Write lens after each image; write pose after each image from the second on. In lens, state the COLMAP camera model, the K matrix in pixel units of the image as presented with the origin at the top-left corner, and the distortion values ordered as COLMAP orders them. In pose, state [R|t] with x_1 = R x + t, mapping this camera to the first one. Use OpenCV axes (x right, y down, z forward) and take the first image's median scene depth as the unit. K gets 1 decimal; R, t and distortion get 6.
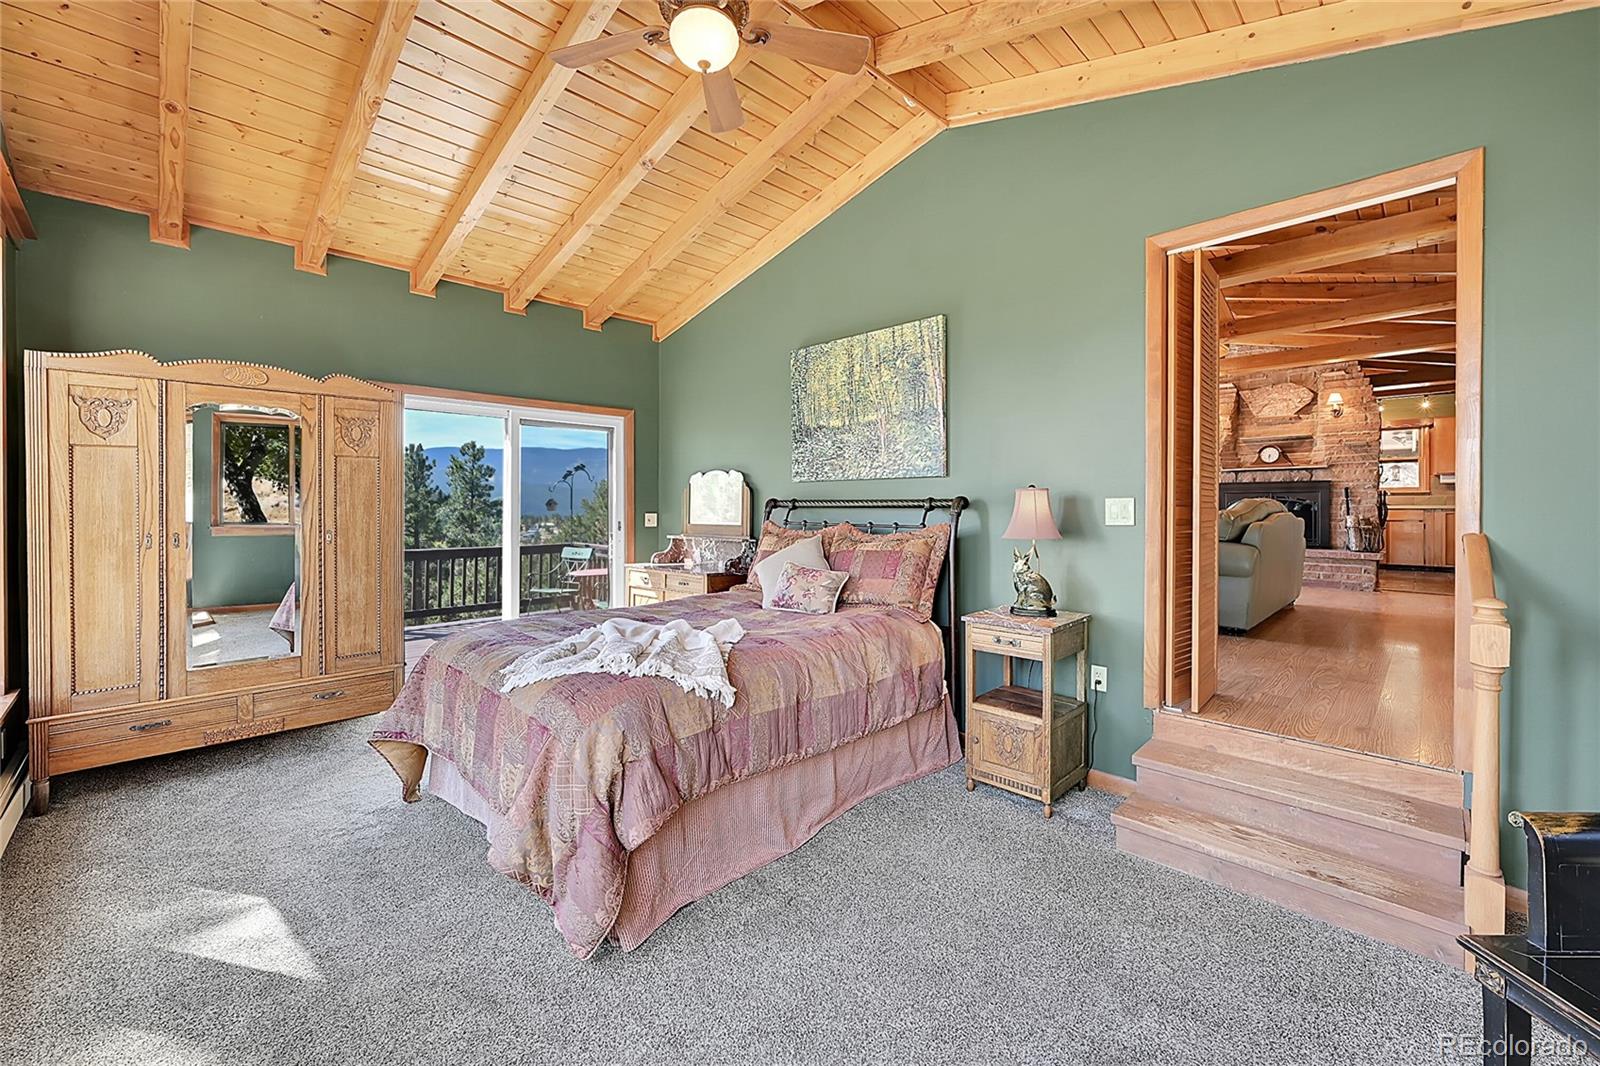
lens RADIAL K [[643.2, 0, 816.1], [0, 643.2, 507.1], [0, 0, 1]] dist [-0.003739, 0.000063]
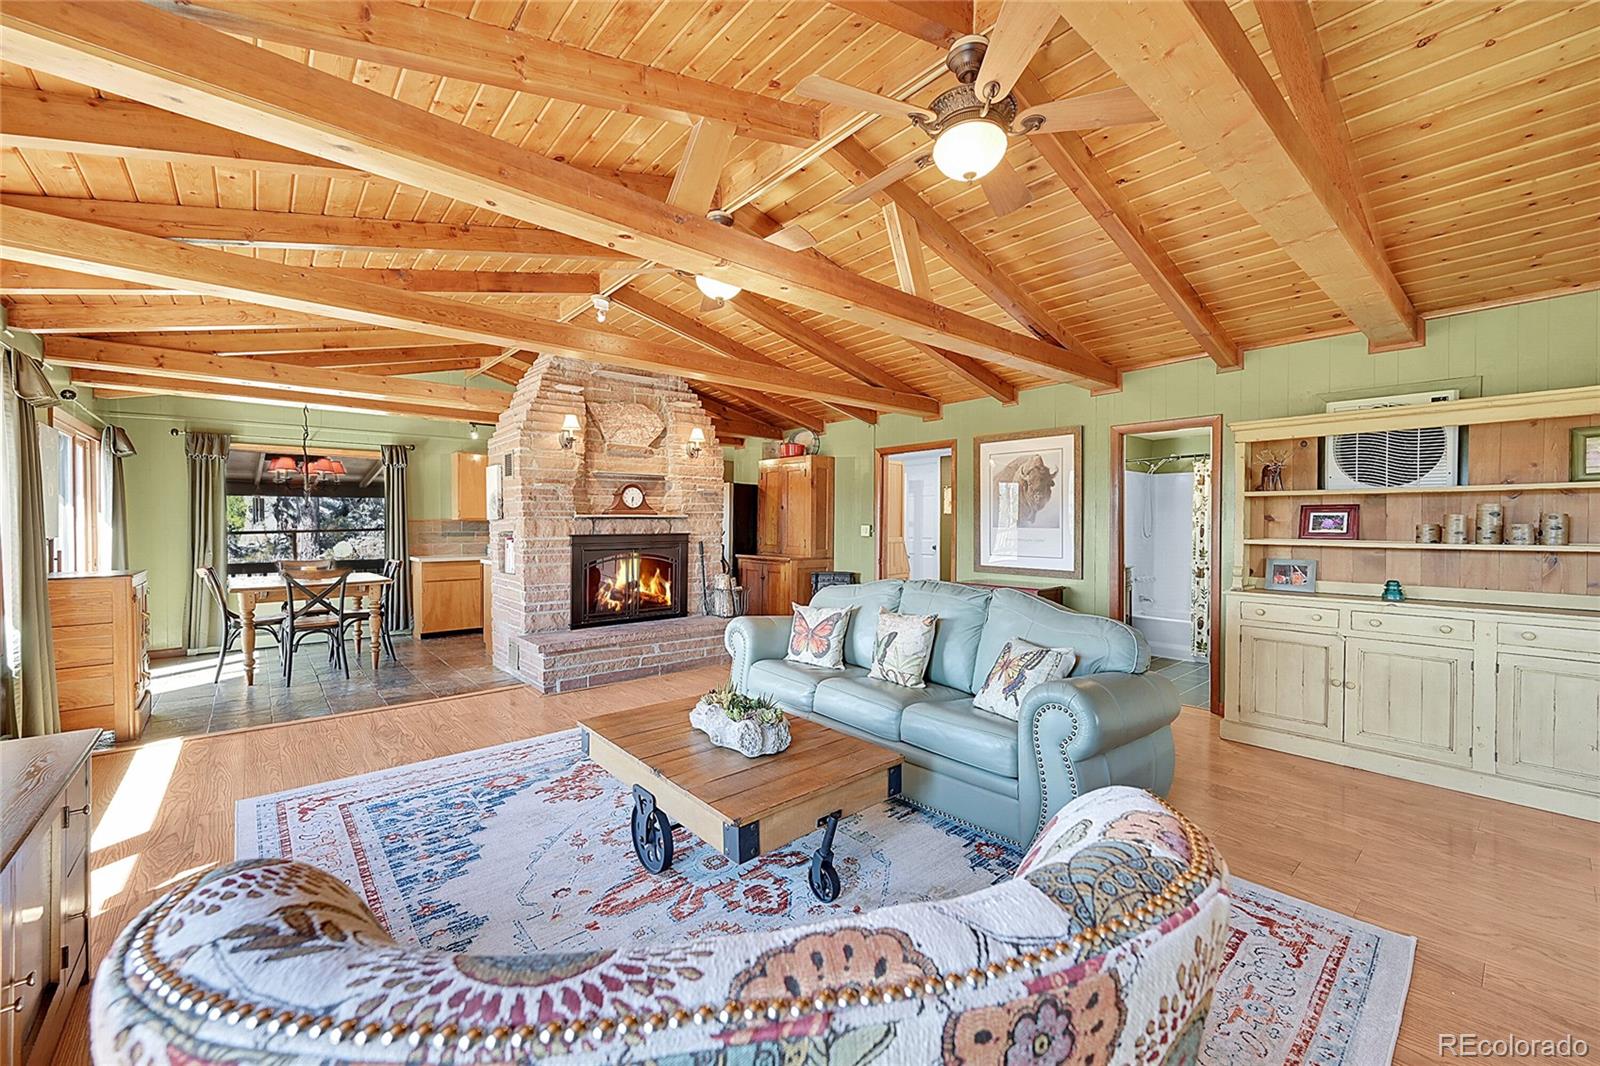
lens RADIAL K [[643.2, 0, 806.2], [0, 643.2, 530.0], [0, 0, 1]] dist [-0.003739, 0.000063]
pose [[0.070791, -0.010262, 0.997438, -0.013652], [0.005915, 0.999934, 0.009868, -0.050695], [-0.997474, 0.005201, 0.070847, 0.755156]]
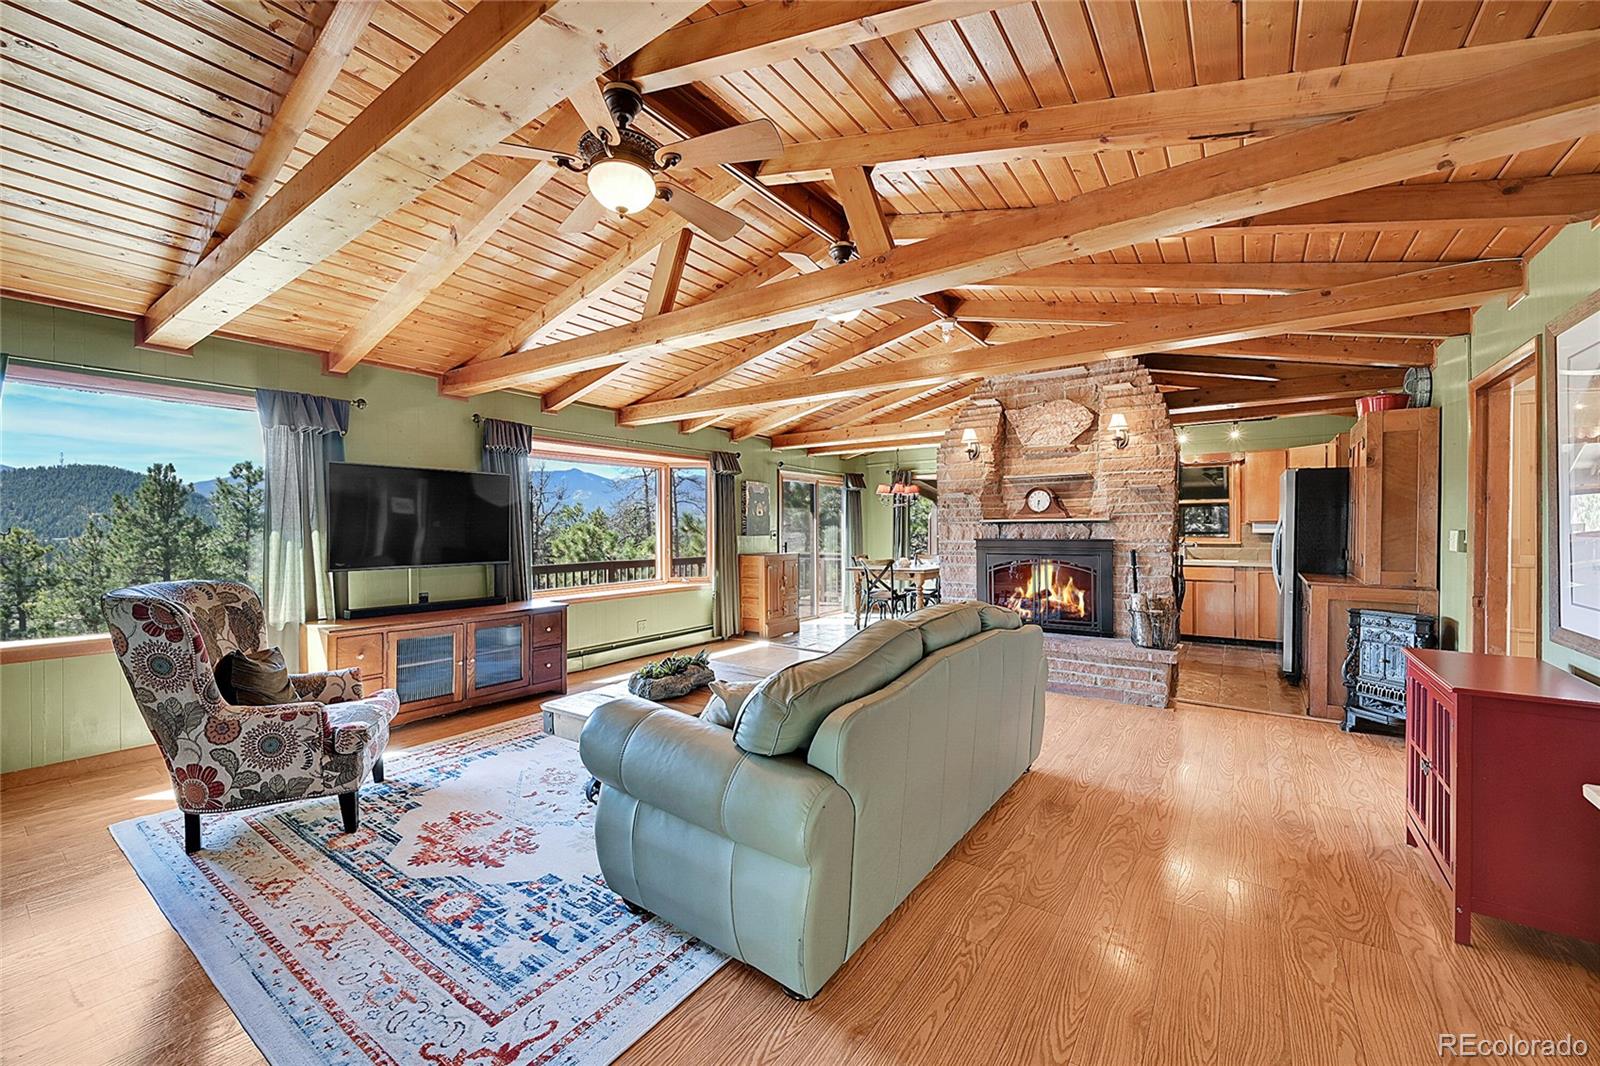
lens RADIAL K [[643.2, 0, 805.0], [0, 643.2, 534.6], [0, 0, 1]] dist [-0.003739, 0.000063]
pose [[0.986908, -0.005471, 0.161189, 0.342402], [0.004711, 0.999976, 0.005101, -0.049807], [-0.161213, -0.004275, 0.986910, 0.348821]]
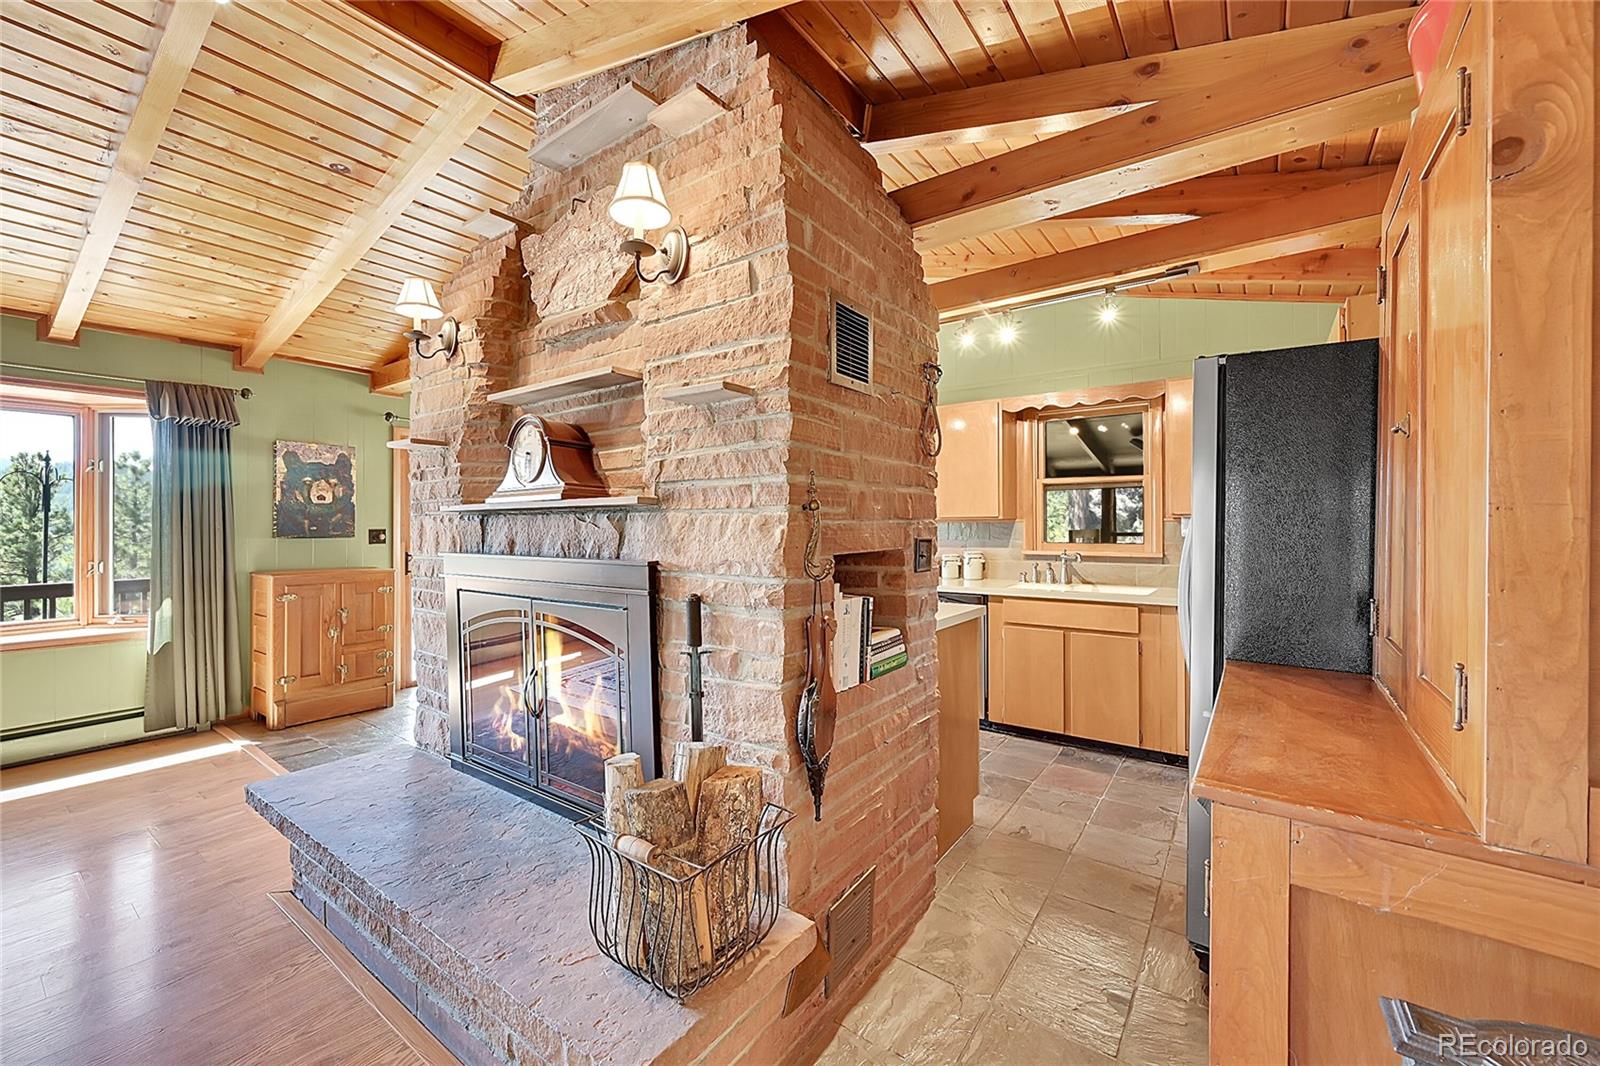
lens RADIAL K [[643.2, 0, 795.3], [0, 643.2, 524.2], [0, 0, 1]] dist [-0.003739, 0.000063]
pose [[0.989798, -0.000210, 0.142479, 0.781431], [0.001162, 0.999978, -0.006603, -0.051354], [-0.142475, 0.006701, 0.989776, 0.729598]]
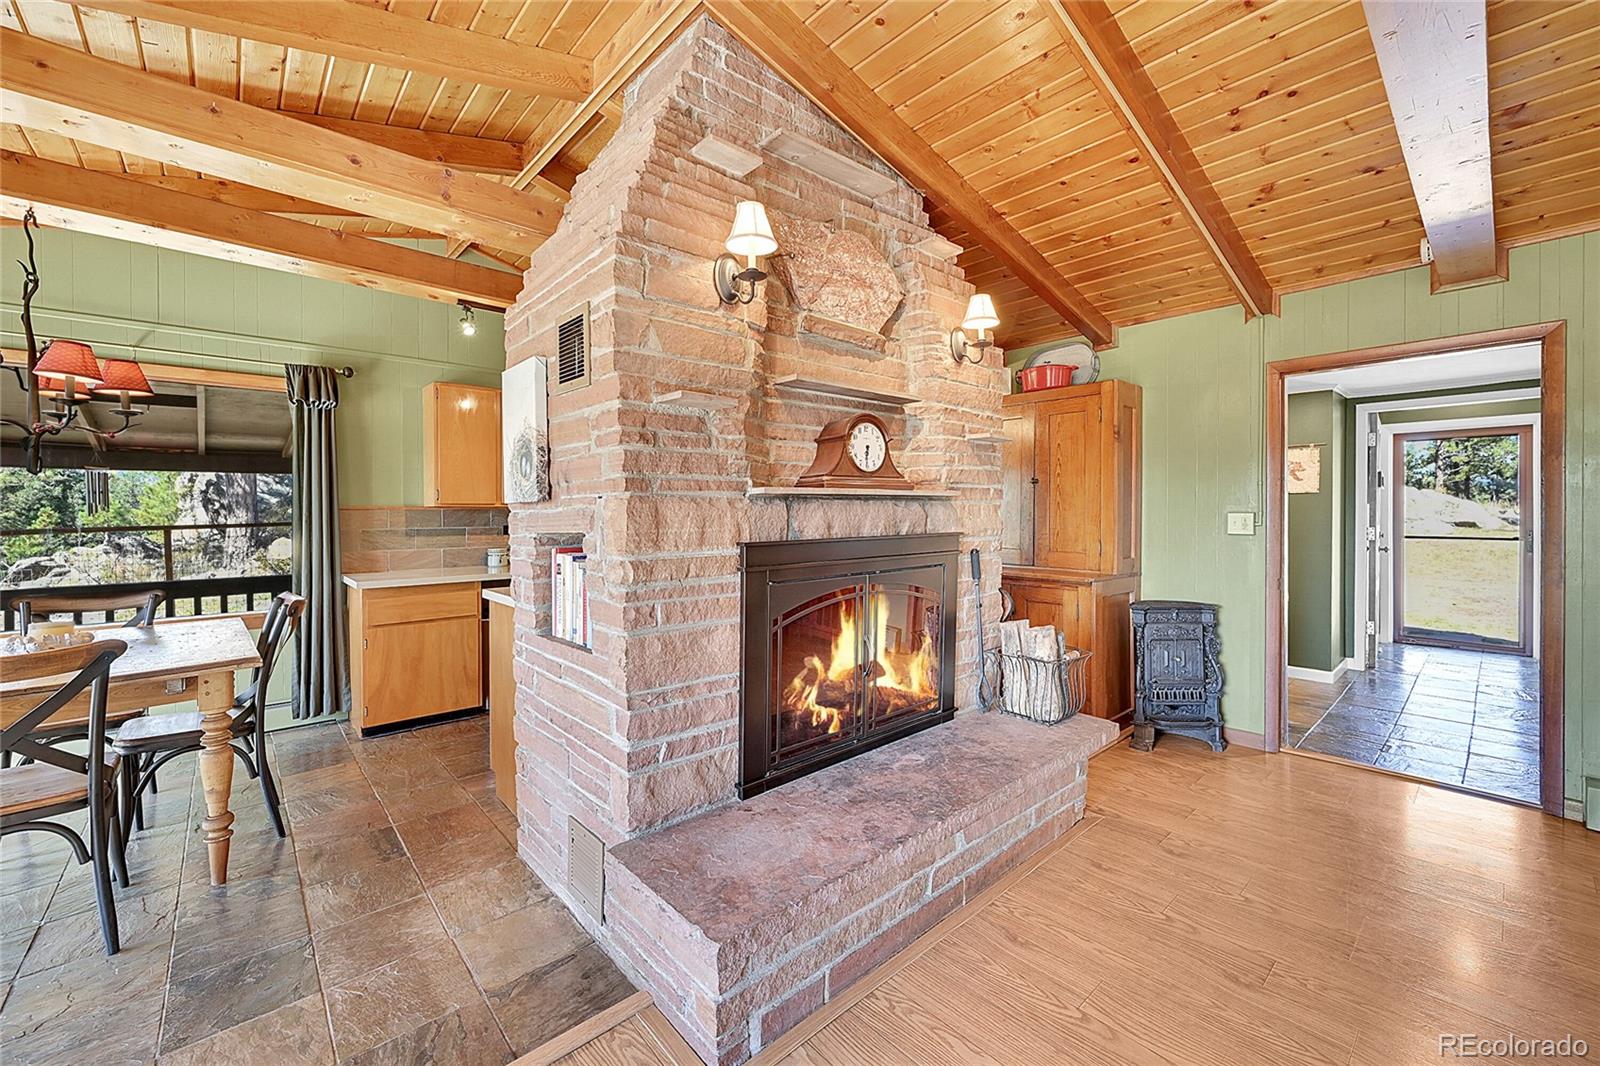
lens RADIAL K [[643.2, 0, 810.5], [0, 643.2, 516.9], [0, 0, 1]] dist [-0.003739, 0.000063]
pose [[0.043493, -0.007058, 0.999029, 0.407682], [0.010582, 0.999922, 0.006603, -0.051537], [-0.998998, 0.010285, 0.043564, 1.019888]]
